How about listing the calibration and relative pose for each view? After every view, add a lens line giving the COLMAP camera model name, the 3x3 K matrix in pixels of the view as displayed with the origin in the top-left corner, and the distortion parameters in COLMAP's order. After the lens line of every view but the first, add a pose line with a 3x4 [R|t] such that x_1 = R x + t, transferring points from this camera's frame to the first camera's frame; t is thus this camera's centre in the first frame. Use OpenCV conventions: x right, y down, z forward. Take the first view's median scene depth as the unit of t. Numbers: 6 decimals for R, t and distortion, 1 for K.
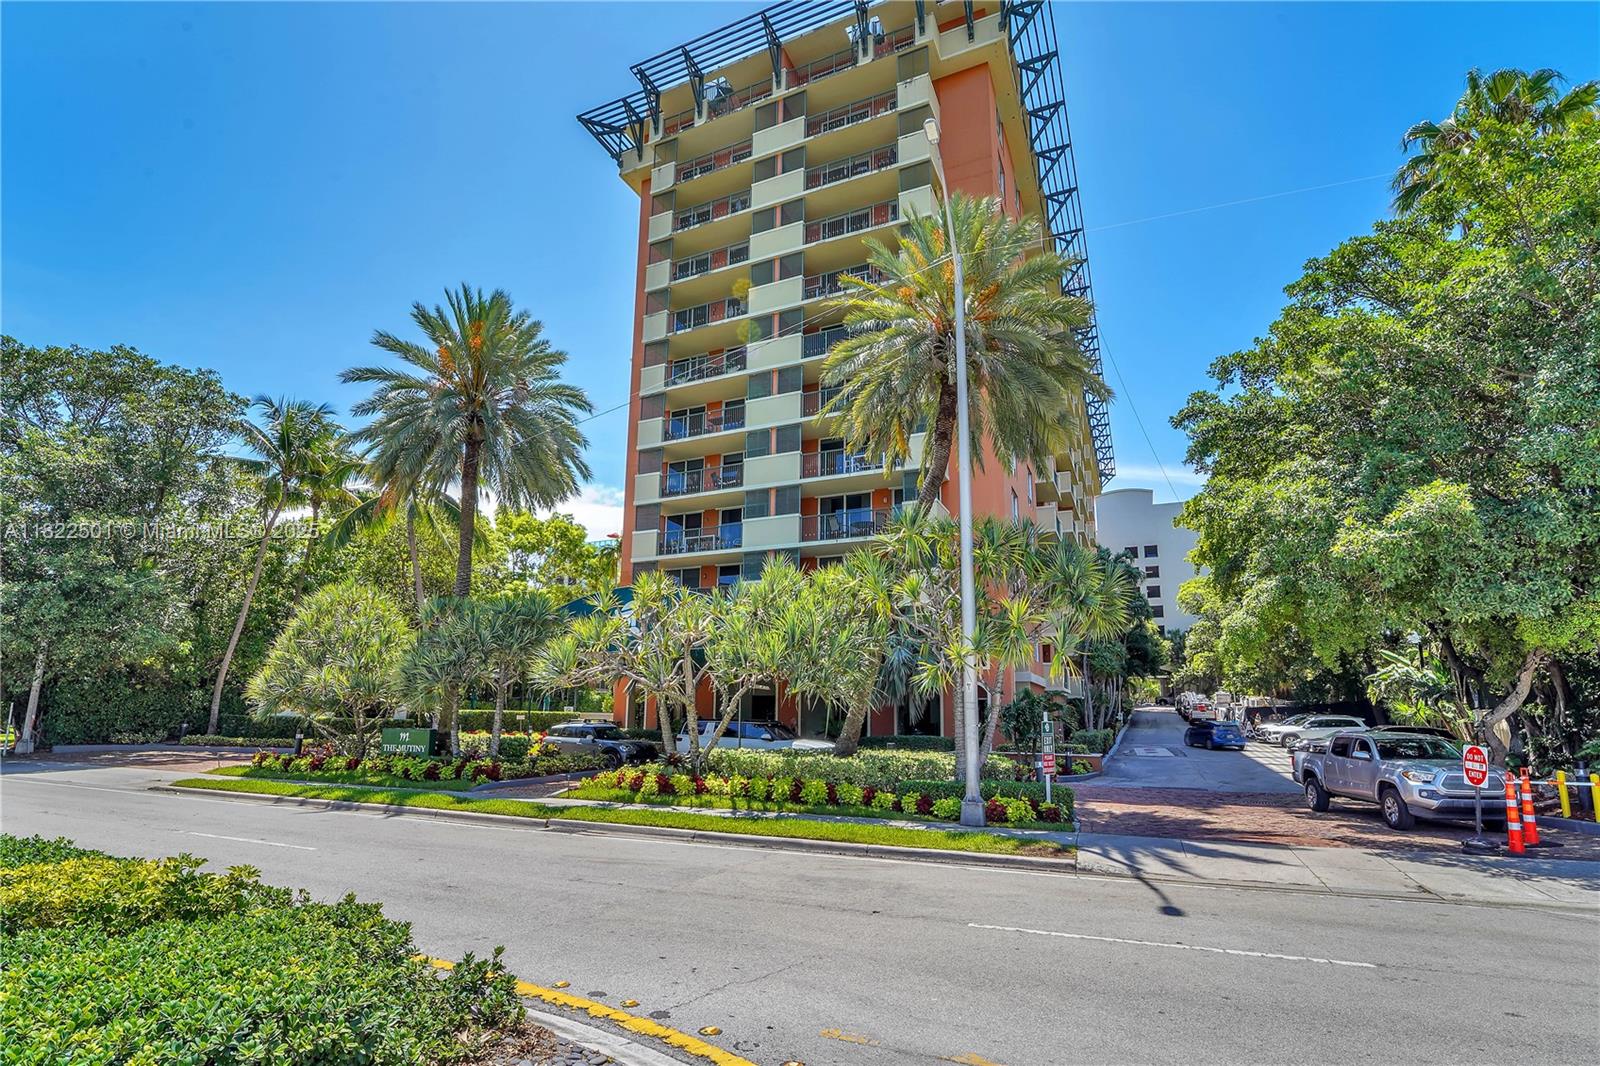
lens RADIAL K [[683.3, 0, 811.0], [0, 683.3, 528.3], [0, 0, 1]] dist [-0.021600, -0.000635]
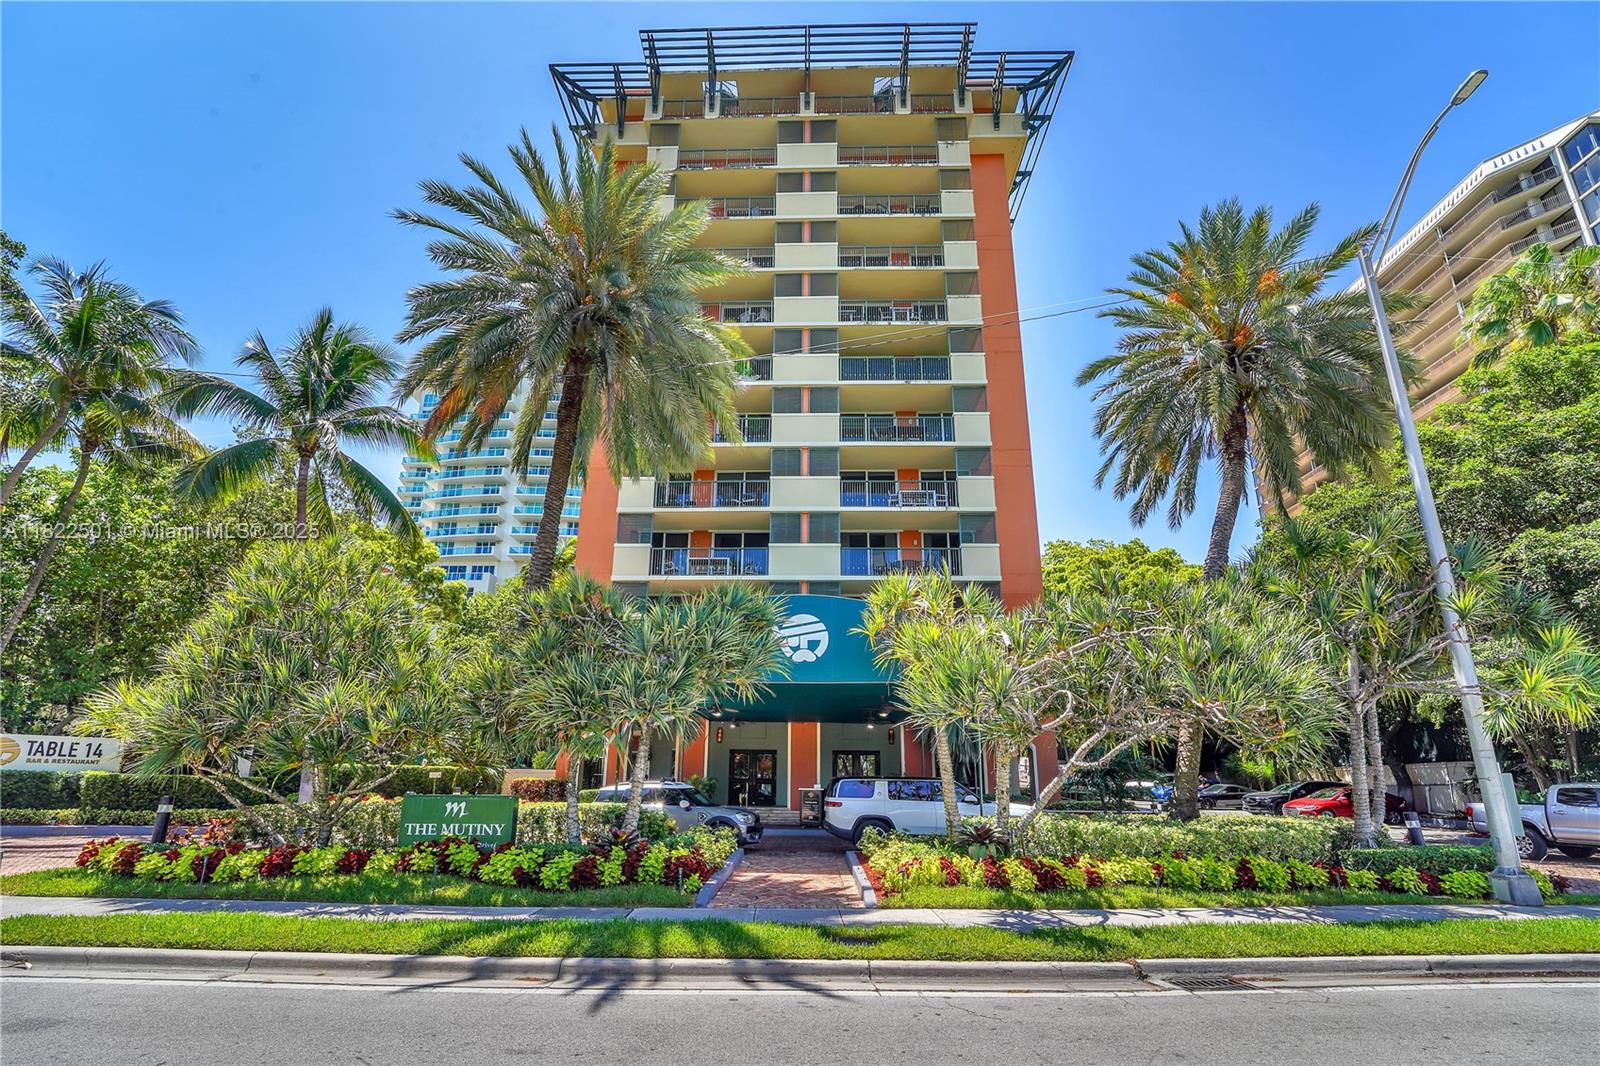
lens RADIAL K [[622.3, 0, 801.4], [0, 622.3, 569.3], [0, 0, 1]] dist [-0.025997, -0.000096]
pose [[0.929465, 0.114226, 0.350781, -0.306604], [-0.095166, 0.992914, -0.071164, 0.065063], [-0.356425, 0.032762, 0.933750, 0.227705]]
